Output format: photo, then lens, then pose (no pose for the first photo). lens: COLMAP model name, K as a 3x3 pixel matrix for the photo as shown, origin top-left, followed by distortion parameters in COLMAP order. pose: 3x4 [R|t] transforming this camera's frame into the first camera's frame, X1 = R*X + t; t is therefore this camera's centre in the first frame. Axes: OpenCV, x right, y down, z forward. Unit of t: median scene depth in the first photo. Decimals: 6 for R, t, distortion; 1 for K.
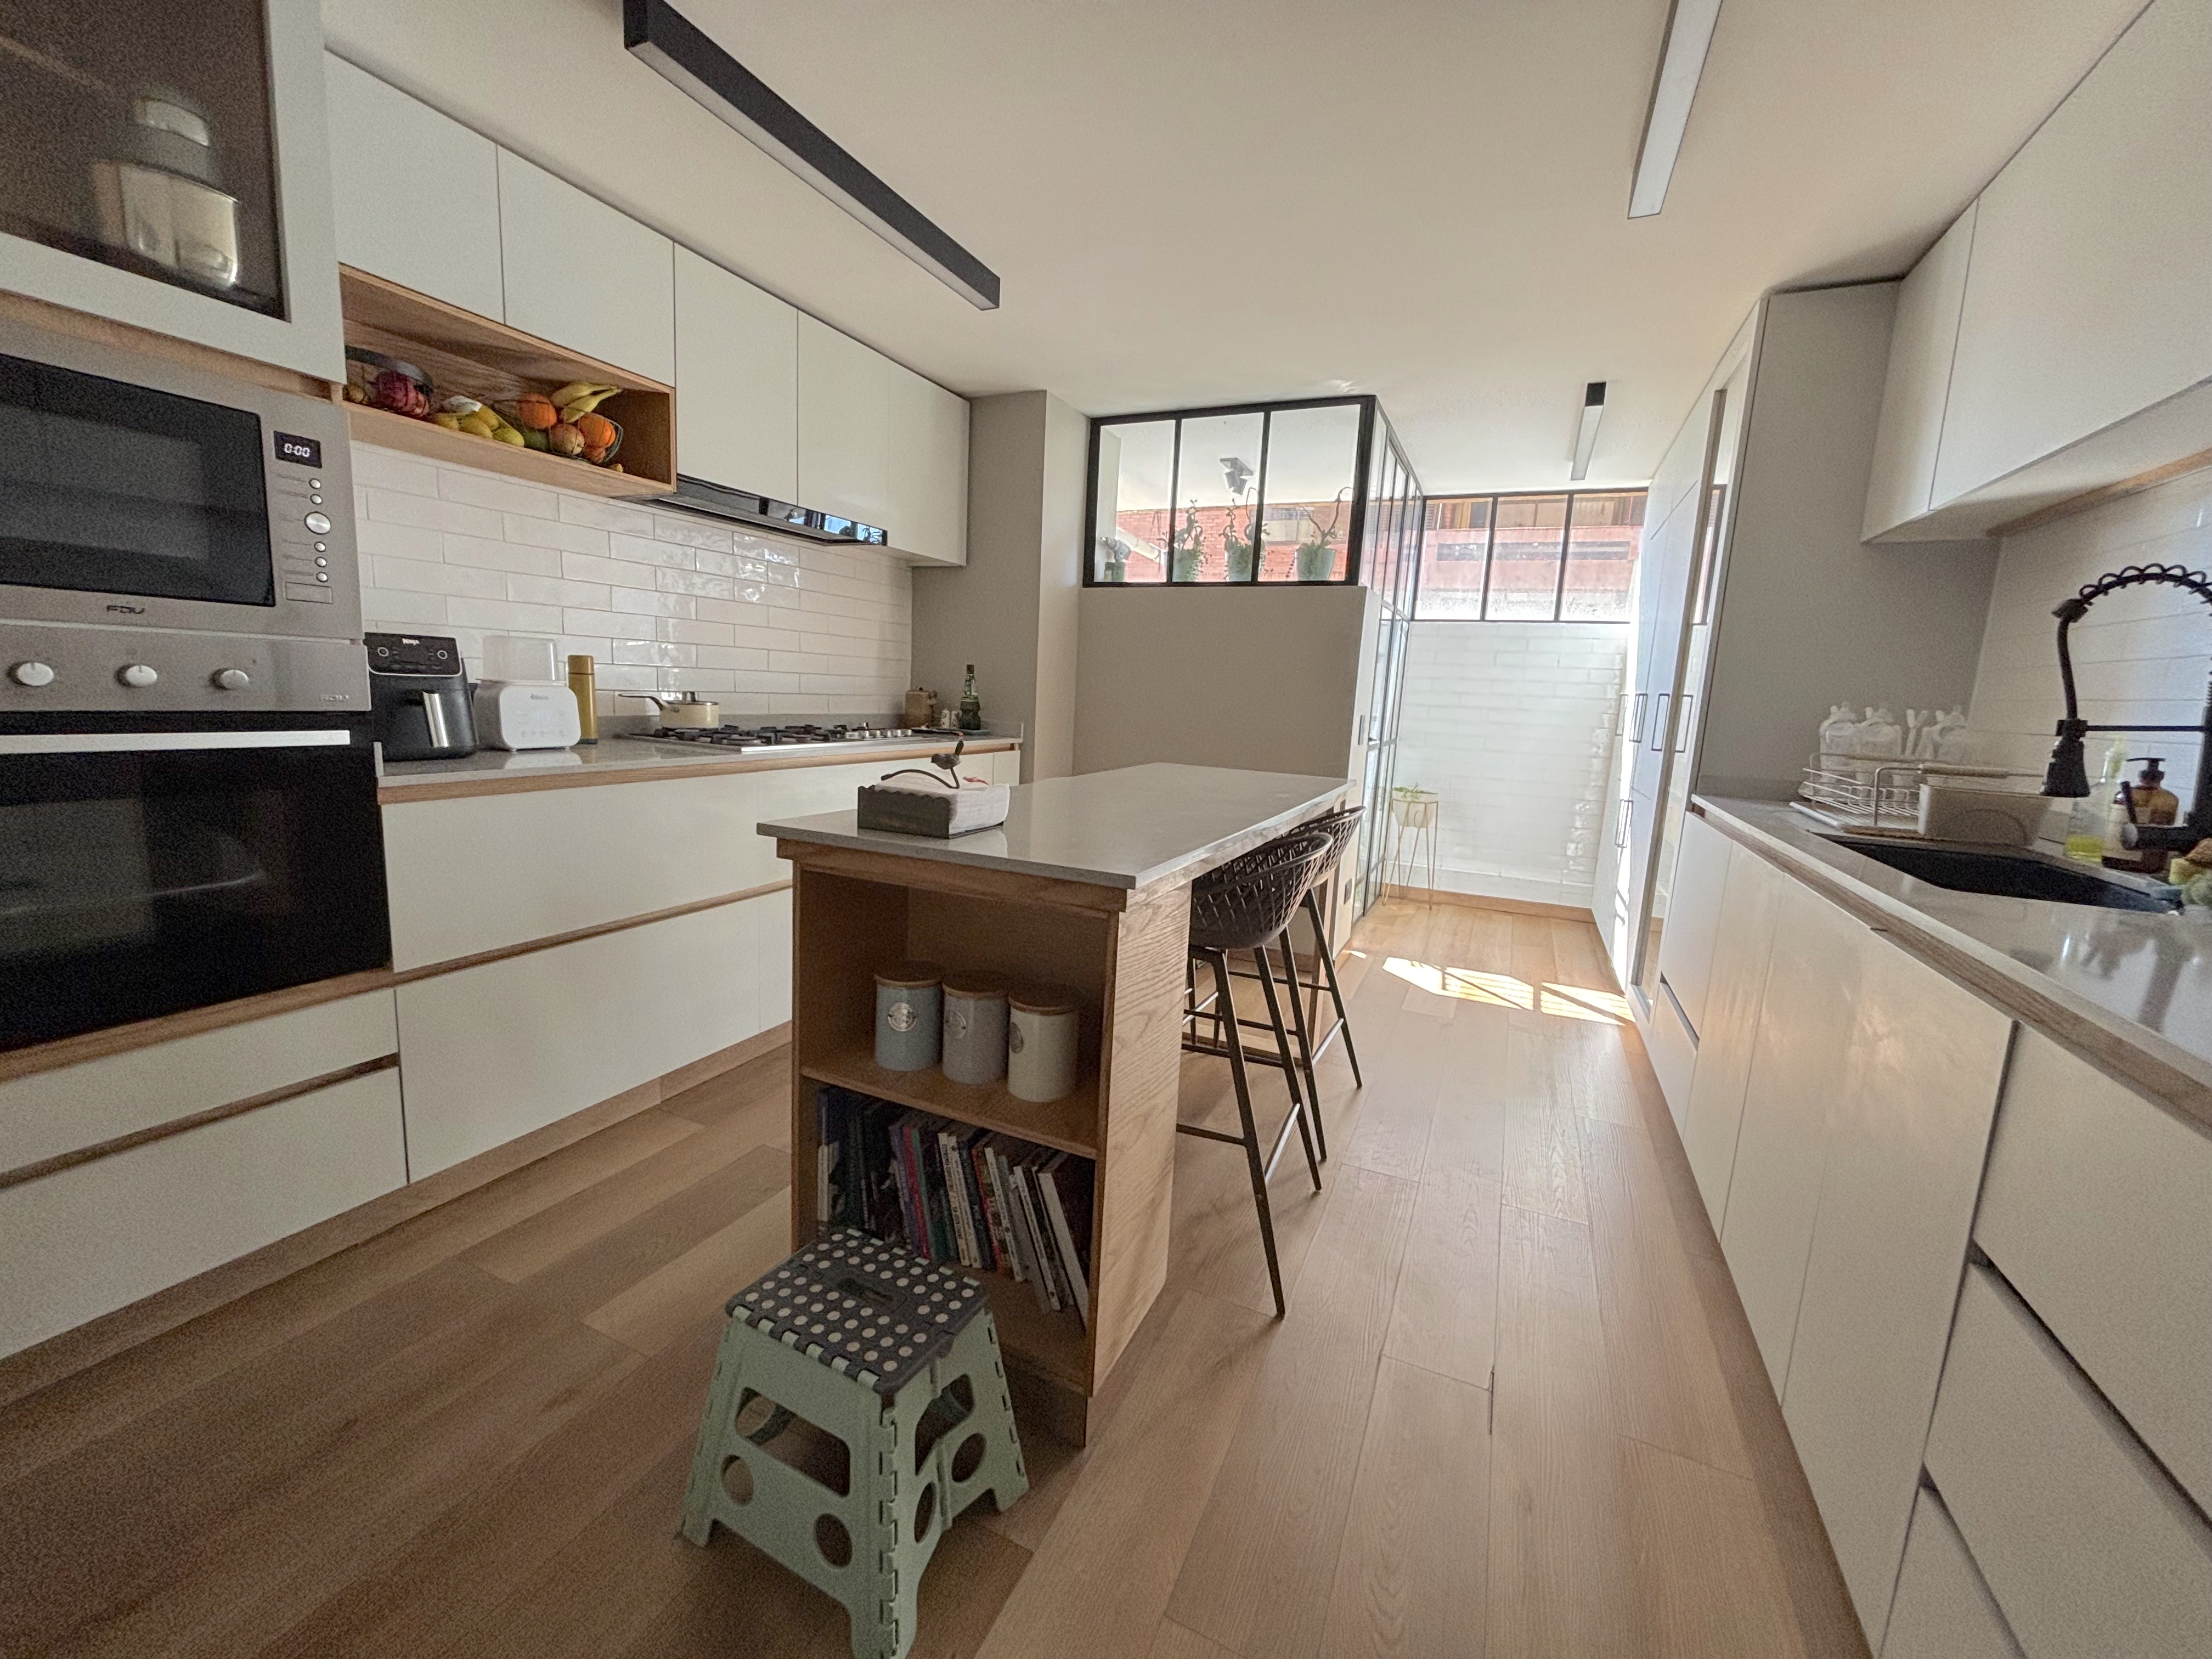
lens RADIAL K [[885.4, 0, 1099.8], [0, 885.4, 825.4], [0, 0, 1]] dist [-0.000820, -0.000136]
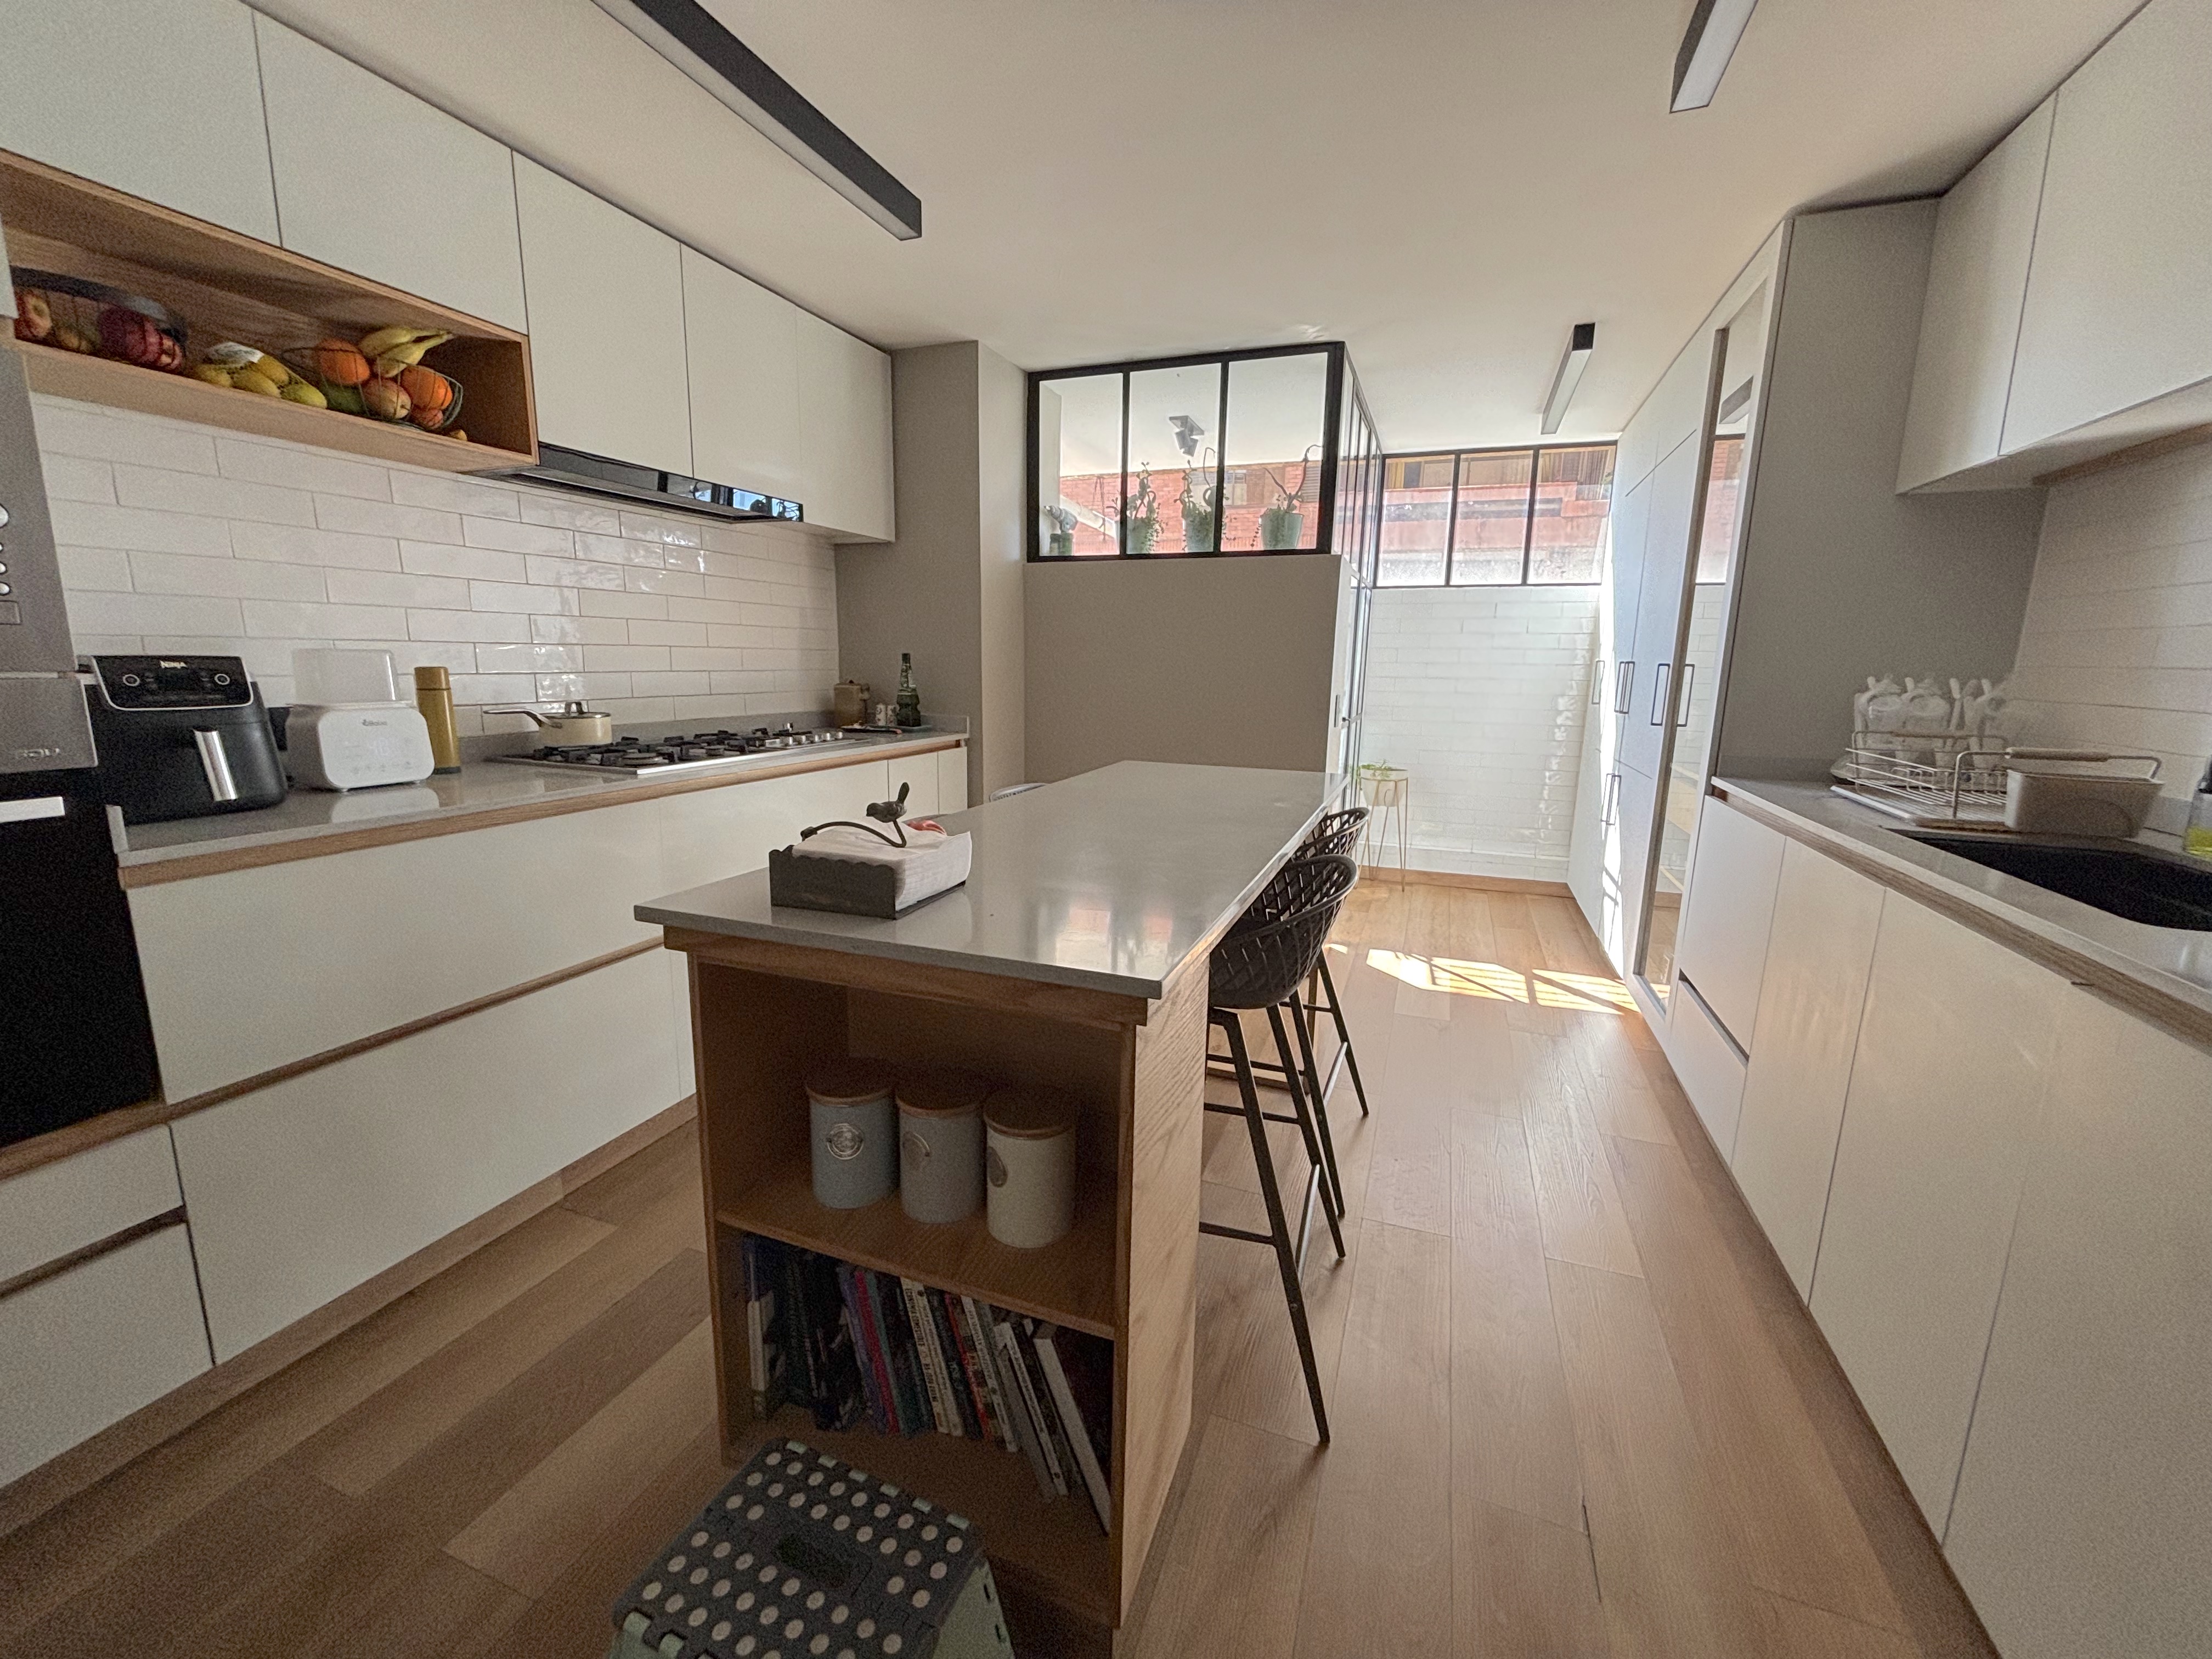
lens RADIAL K [[885.4, 0, 1099.0], [0, 885.4, 822.9], [0, 0, 1]] dist [-0.000820, -0.000136]
pose [[0.997019, -0.044662, 0.062921, -0.026547], [0.042757, 0.998595, 0.031301, -0.050918], [-0.064231, -0.028517, 0.997528, 0.150450]]
